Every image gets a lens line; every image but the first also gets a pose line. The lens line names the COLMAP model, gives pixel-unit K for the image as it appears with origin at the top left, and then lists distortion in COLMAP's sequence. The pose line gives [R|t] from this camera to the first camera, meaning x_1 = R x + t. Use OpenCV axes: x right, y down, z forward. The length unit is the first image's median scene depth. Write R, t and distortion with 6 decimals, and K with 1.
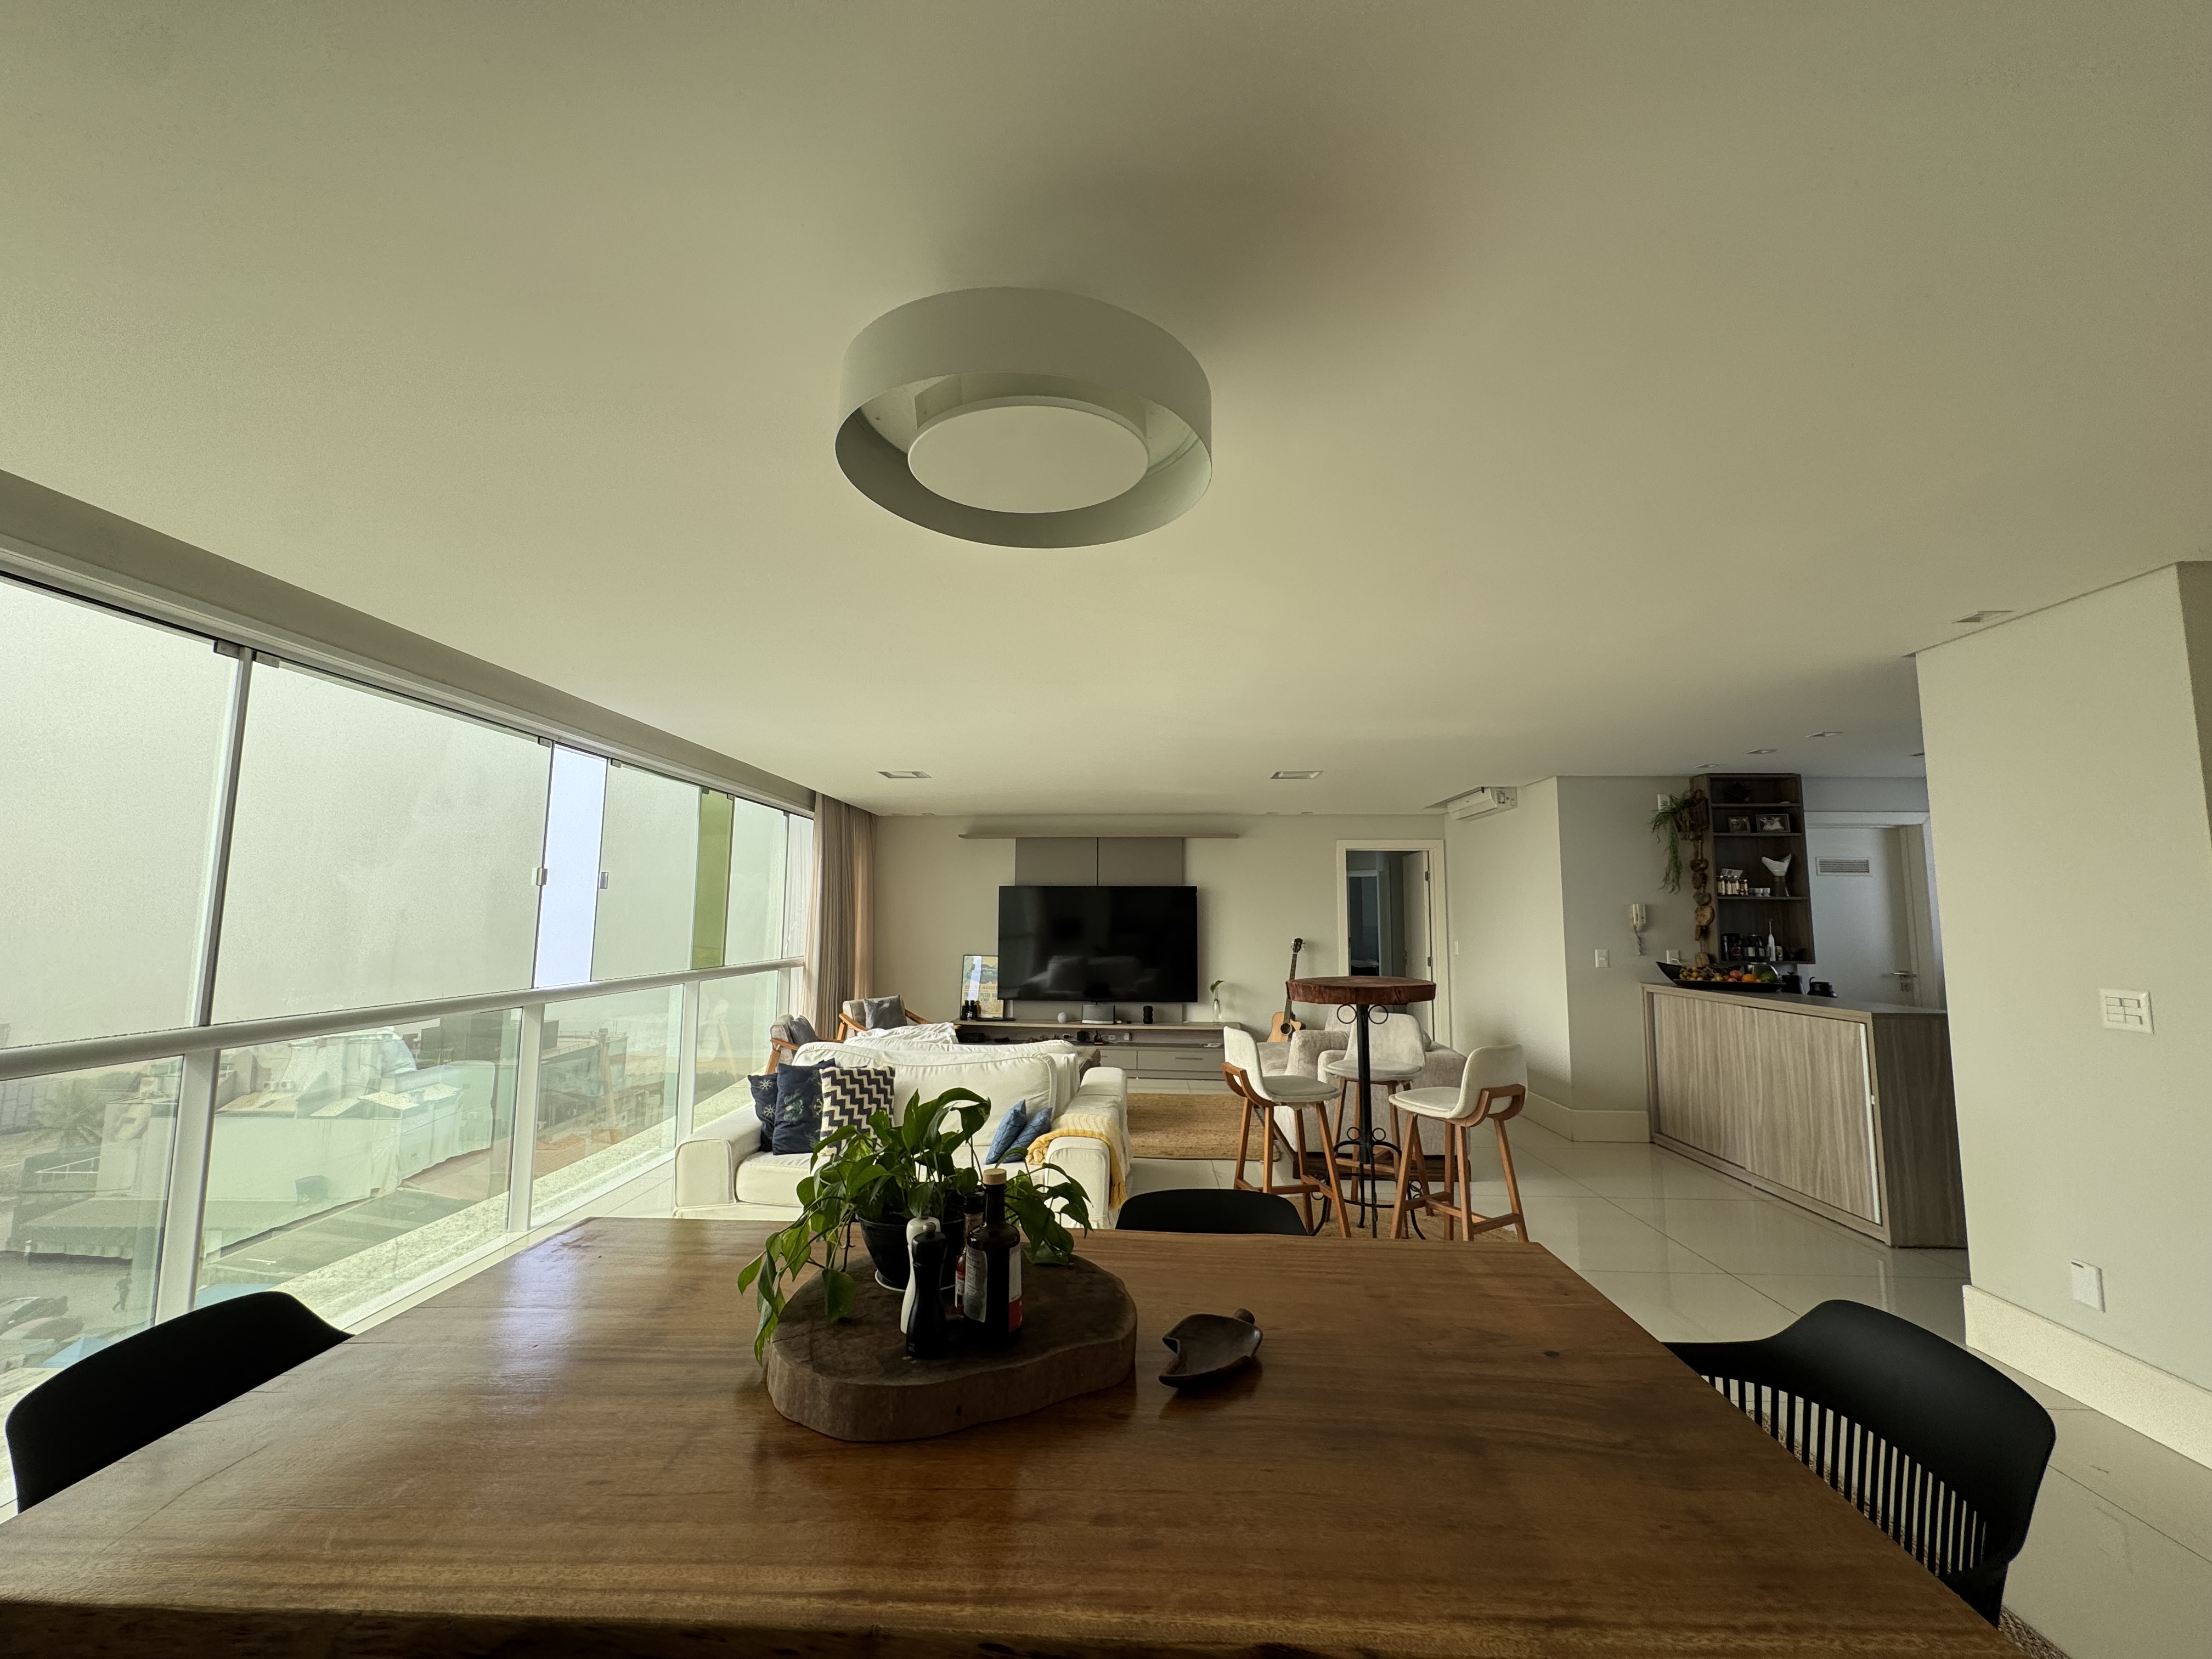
lens RADIAL K [[878.9, 0, 1102.6], [0, 878.9, 826.7], [0, 0, 1]] dist [-0.002167, 0.000222]
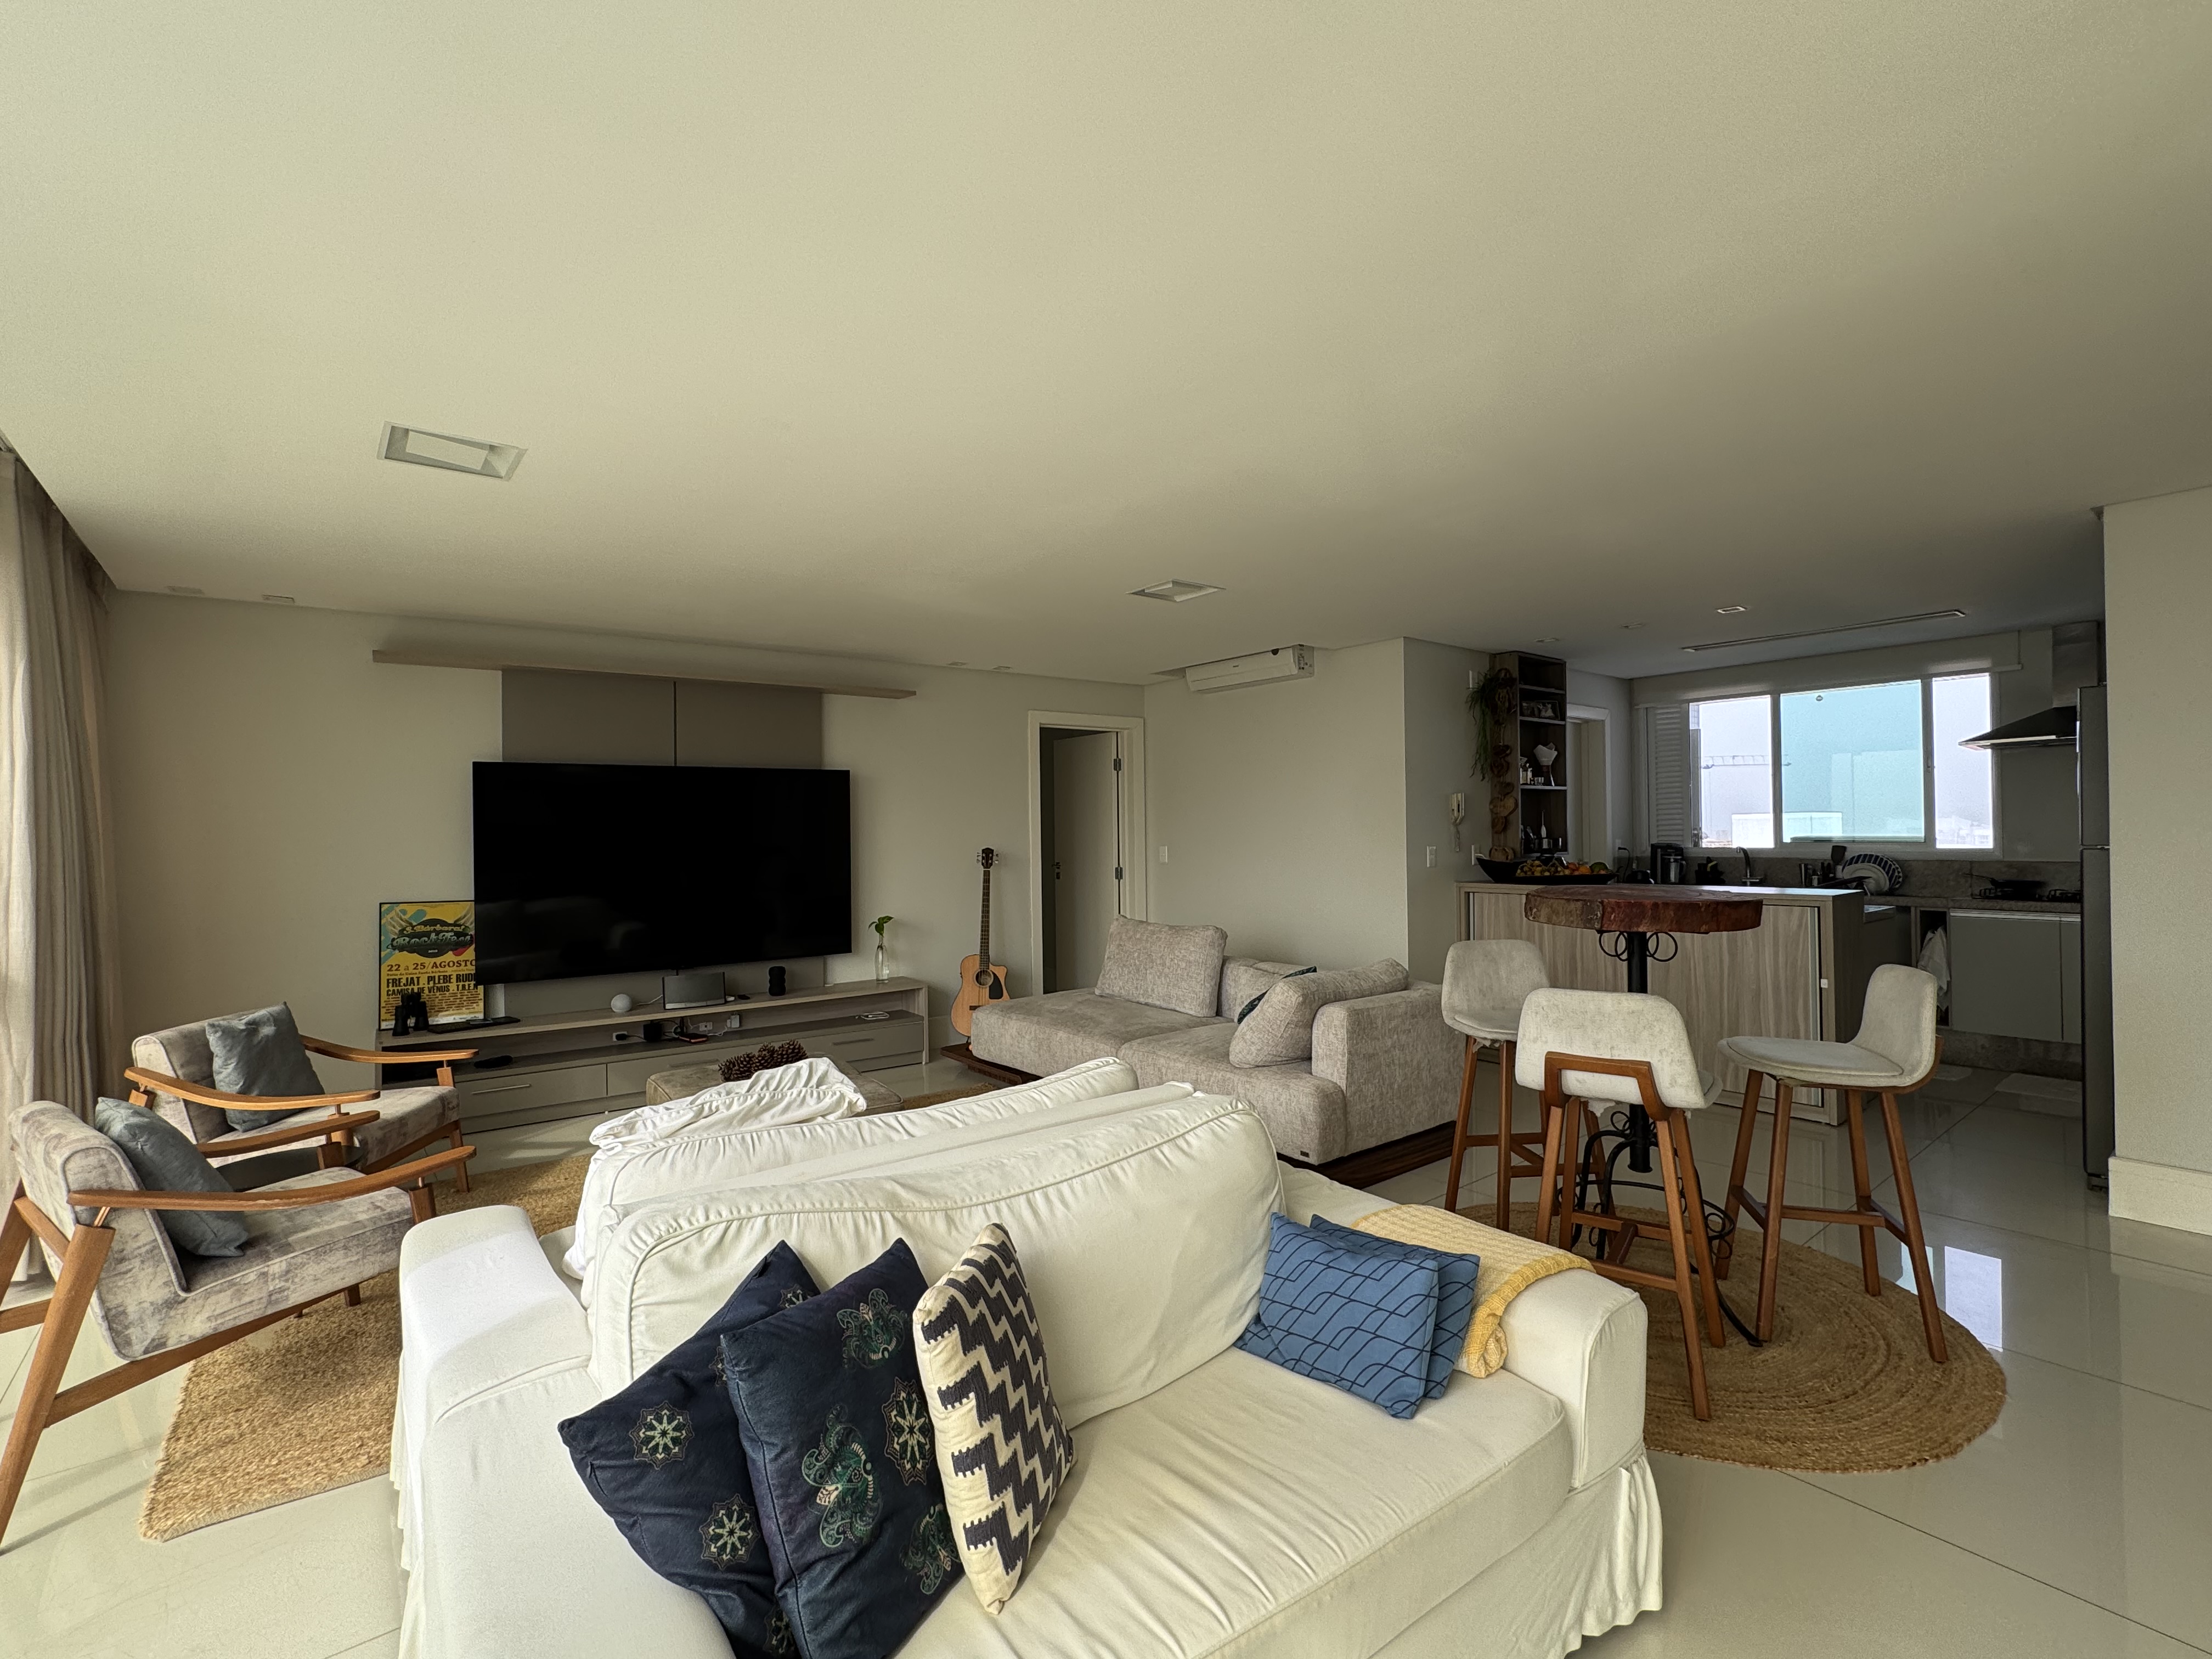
lens RADIAL K [[1004.8, 0, 1106.7], [0, 1004.8, 821.5], [0, 0, 1]] dist [-0.003652, 0.000002]
pose [[0.757389, -0.011041, 0.652871, -0.304977], [-0.048149, 0.996191, 0.072705, 0.058874], [-0.651186, -0.086501, 0.753972, 0.461452]]
